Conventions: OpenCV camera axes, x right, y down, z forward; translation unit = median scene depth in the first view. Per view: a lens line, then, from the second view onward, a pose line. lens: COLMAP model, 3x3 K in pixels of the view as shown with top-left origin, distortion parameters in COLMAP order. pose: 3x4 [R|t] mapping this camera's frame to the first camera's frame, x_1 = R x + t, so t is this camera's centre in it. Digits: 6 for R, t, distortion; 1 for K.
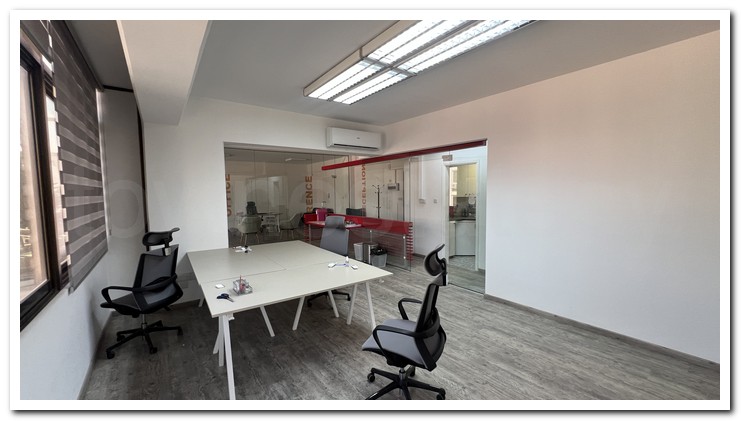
lens RADIAL K [[280.0, 0, 369.4], [0, 280.0, 208.7], [0, 0, 1]] dist [-0.000374, 0.000605]
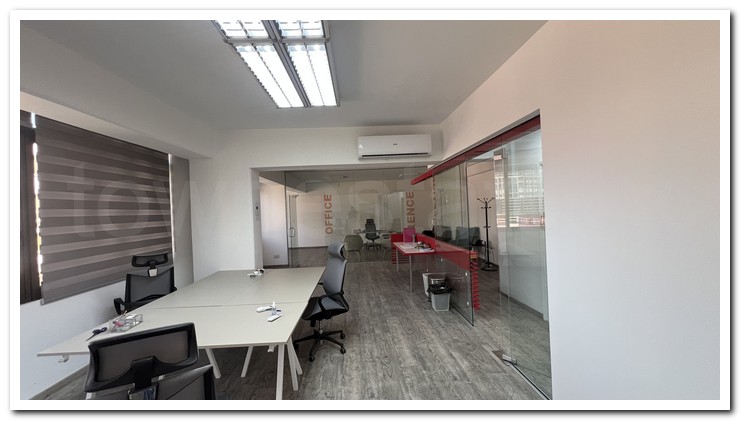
lens RADIAL K [[280.0, 0, 370.5], [0, 280.0, 209.0], [0, 0, 1]] dist [-0.000374, 0.000605]
pose [[0.831930, -0.022722, -0.554416, 0.433995], [-0.004004, 0.998889, -0.046945, -0.036023], [0.554867, 0.041275, 0.830915, 0.381646]]
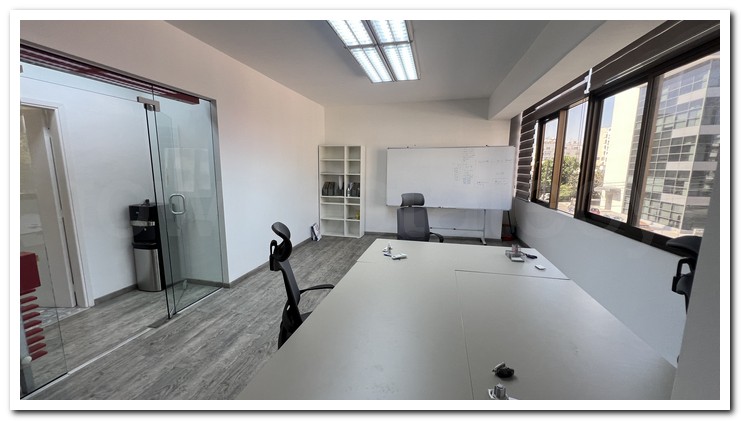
lens RADIAL K [[280.0, 0, 367.8], [0, 280.0, 208.9], [0, 0, 1]] dist [-0.000374, 0.000605]
pose [[-0.632130, -0.112017, 0.766723, -0.516225], [0.046026, 0.982320, 0.181462, -0.066044], [-0.773495, 0.149997, -0.615798, 1.186214]]
